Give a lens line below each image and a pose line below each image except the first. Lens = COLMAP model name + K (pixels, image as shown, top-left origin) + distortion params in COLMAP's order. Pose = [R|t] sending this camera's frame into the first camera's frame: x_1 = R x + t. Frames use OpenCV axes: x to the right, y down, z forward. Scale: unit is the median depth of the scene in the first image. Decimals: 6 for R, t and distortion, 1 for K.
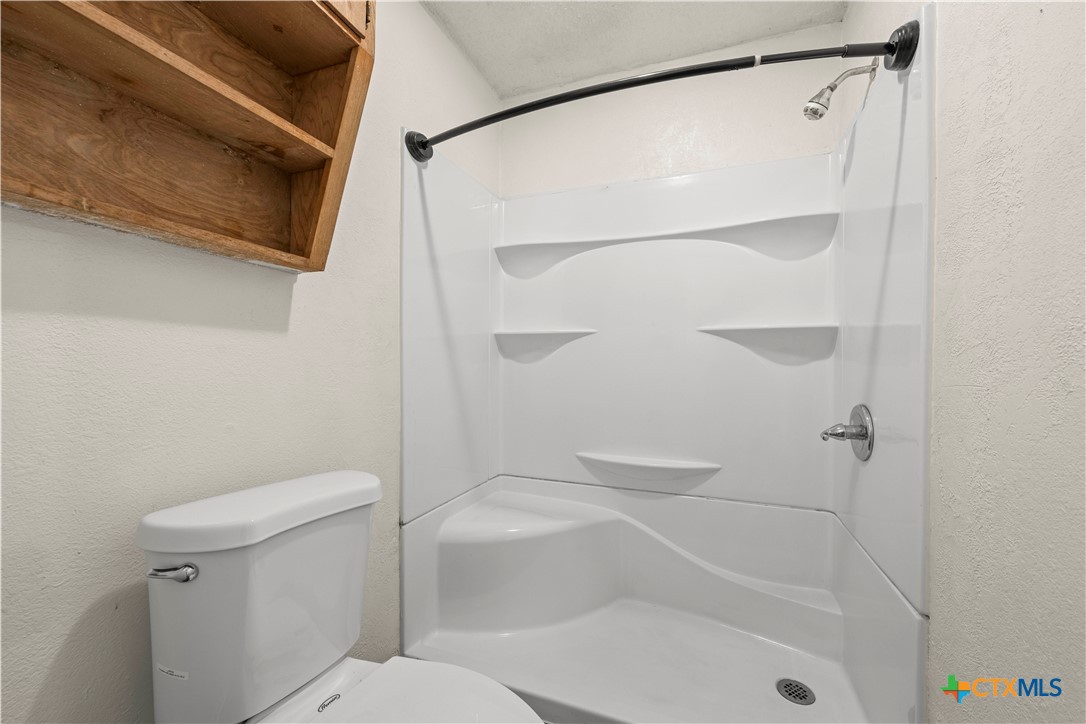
lens RADIAL K [[431.0, 0, 547.1], [0, 431.0, 365.8], [0, 0, 1]] dist [-0.000070, -0.000191]
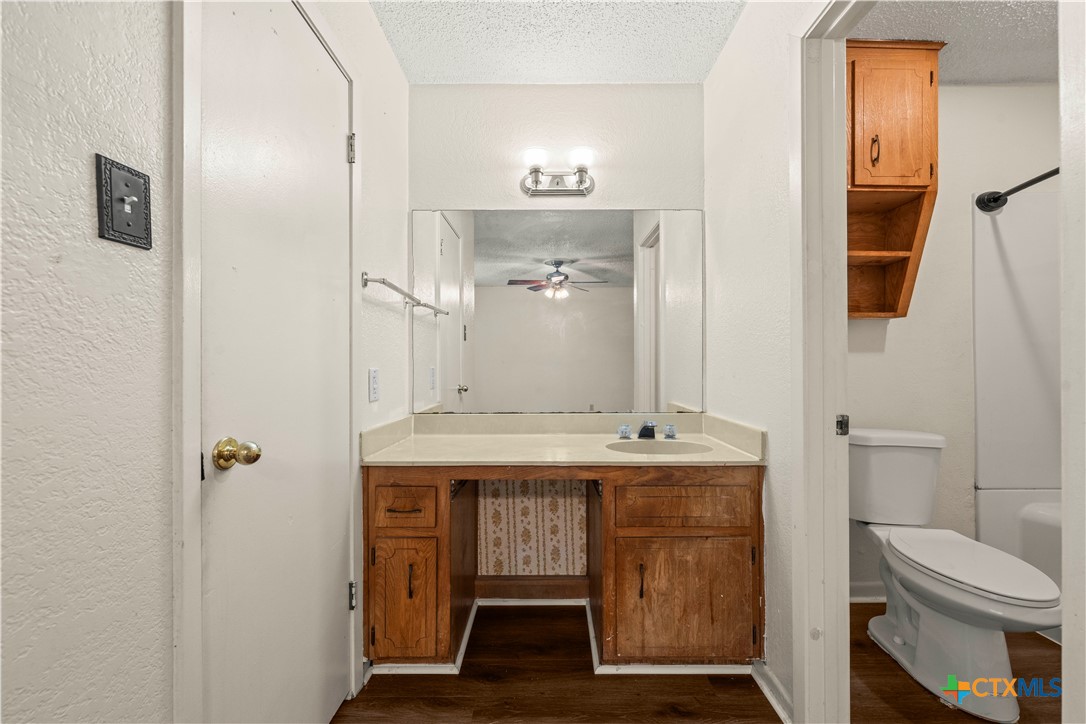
lens RADIAL K [[431.0, 0, 547.1], [0, 431.0, 365.8], [0, 0, 1]] dist [-0.000070, -0.000191]
pose [[0.371749, -0.015517, -0.928204, 0.595436], [-0.000253, 0.999859, -0.016816, 0.013951], [0.928333, 0.006486, 0.371692, -1.064696]]
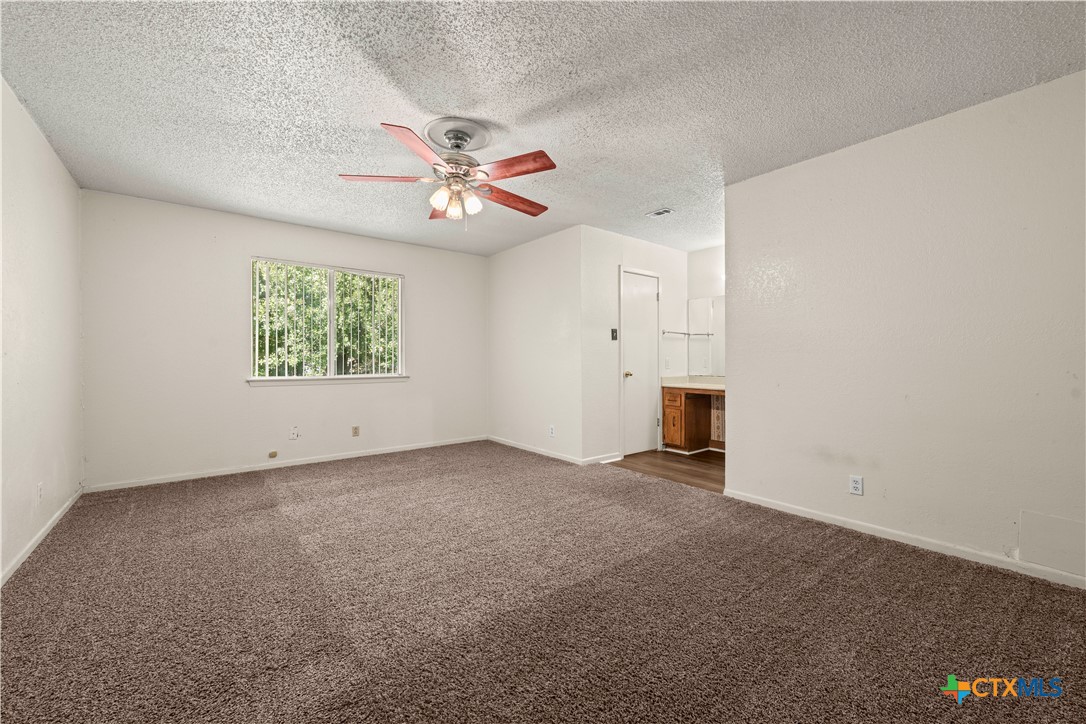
lens RADIAL K [[431.0, 0, 547.1], [0, 431.0, 365.8], [0, 0, 1]] dist [-0.000070, -0.000191]
pose [[-0.483931, -0.000091, -0.875106, 3.887353], [-0.011687, 0.999911, 0.006359, 0.062423], [0.875028, 0.013305, -0.483889, 0.095696]]
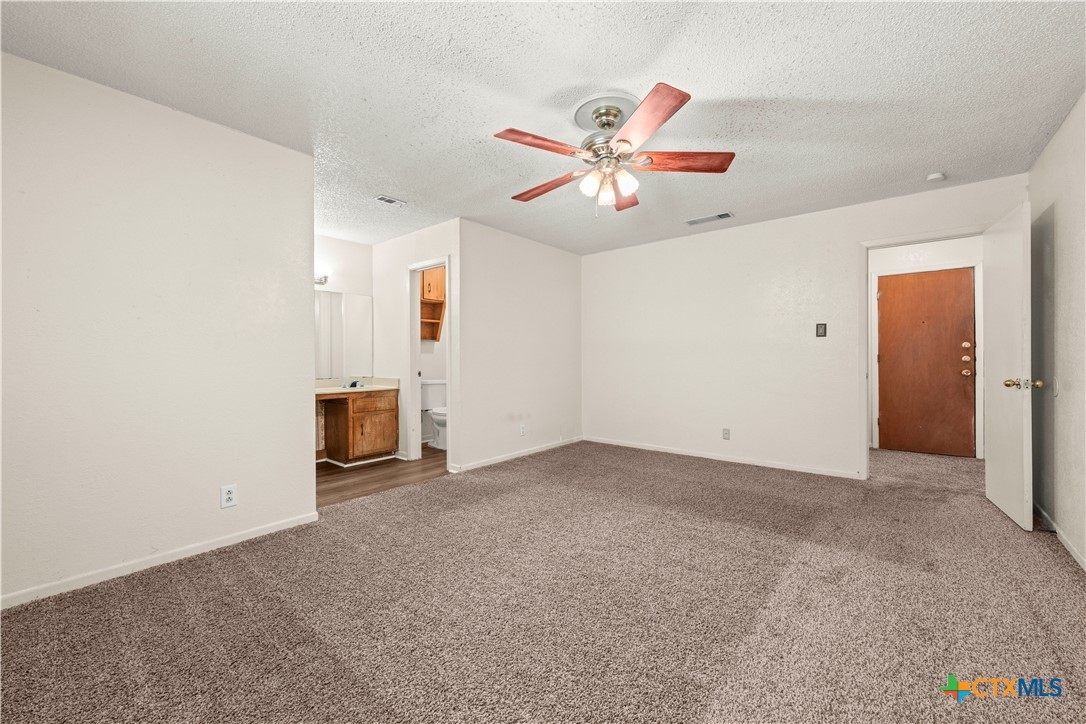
lens RADIAL K [[422.3, 0, 547.8], [0, 422.3, 359.6], [0, 0, 1]] dist [0.000666, -0.000016]
pose [[0.951828, -0.014872, -0.306272, 2.396311], [0.014097, 0.999889, -0.004743, 0.047168], [0.306309, 0.000197, 0.951932, -3.618032]]
